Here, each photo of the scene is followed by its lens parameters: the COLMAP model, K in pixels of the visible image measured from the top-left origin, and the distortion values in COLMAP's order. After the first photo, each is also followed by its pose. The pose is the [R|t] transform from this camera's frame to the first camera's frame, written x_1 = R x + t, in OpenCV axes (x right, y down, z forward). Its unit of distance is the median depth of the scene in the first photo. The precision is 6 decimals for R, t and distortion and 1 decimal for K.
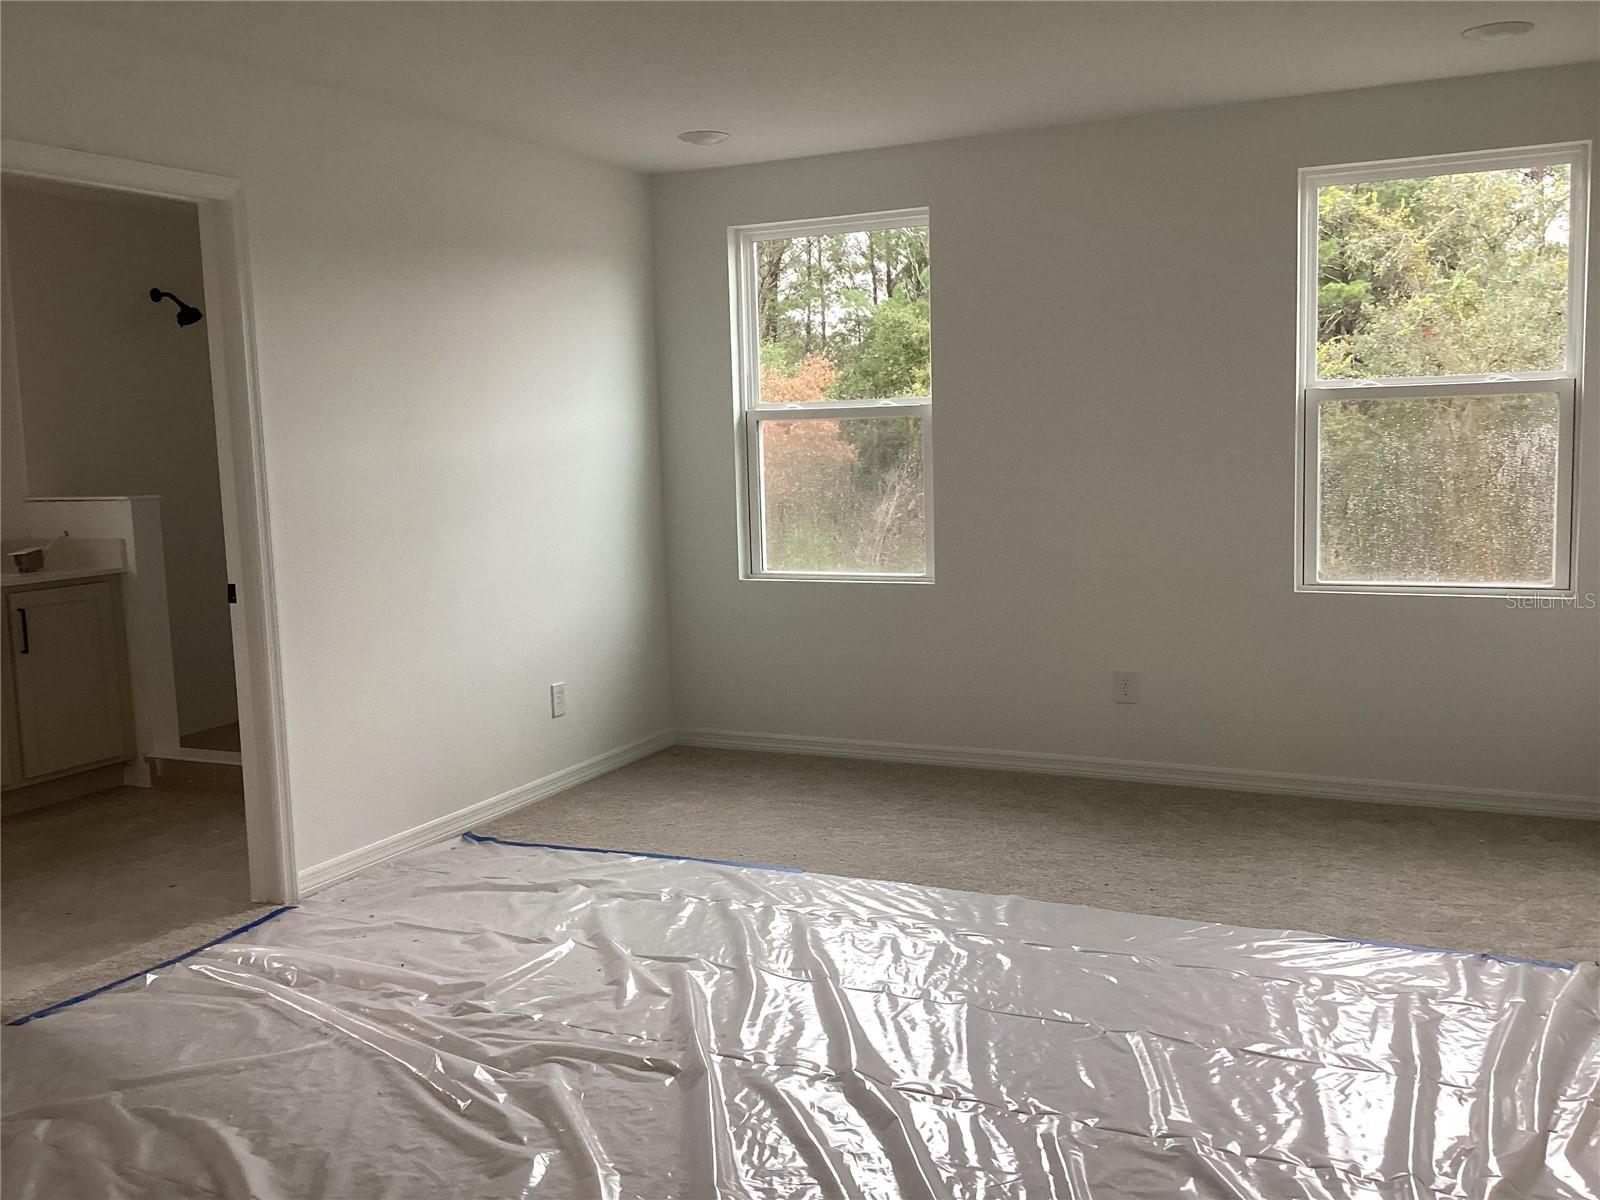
lens RADIAL K [[1456.6, 0, 802.5], [0, 1456.6, 597.6], [0, 0, 1]] dist [0.048840, 0.000000]
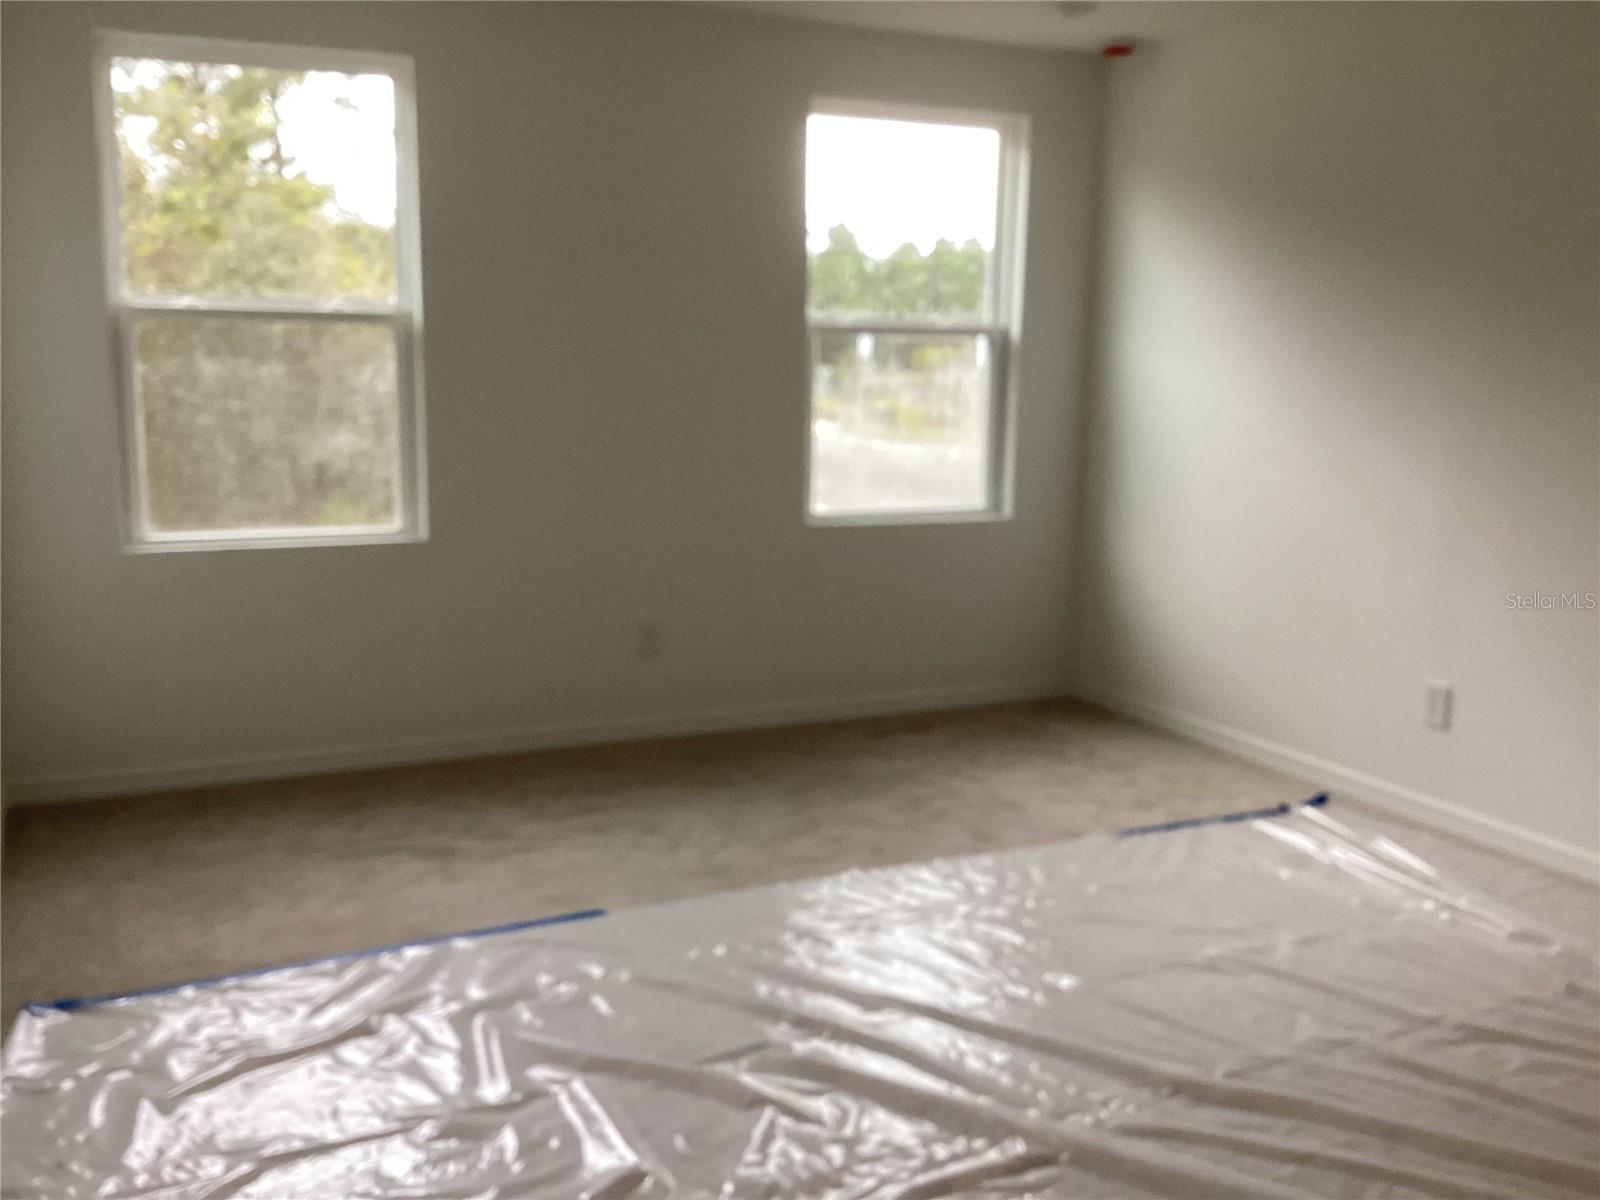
lens RADIAL K [[1456.6, 0, 800.0], [0, 1456.6, 598.5], [0, 0, 1]] dist [0.048840, 0.000000]
pose [[0.646389, -0.090795, 0.757587, -0.538950], [0.058735, 0.995870, 0.069239, -0.028084], [-0.760744, -0.000258, 0.649052, 0.433716]]
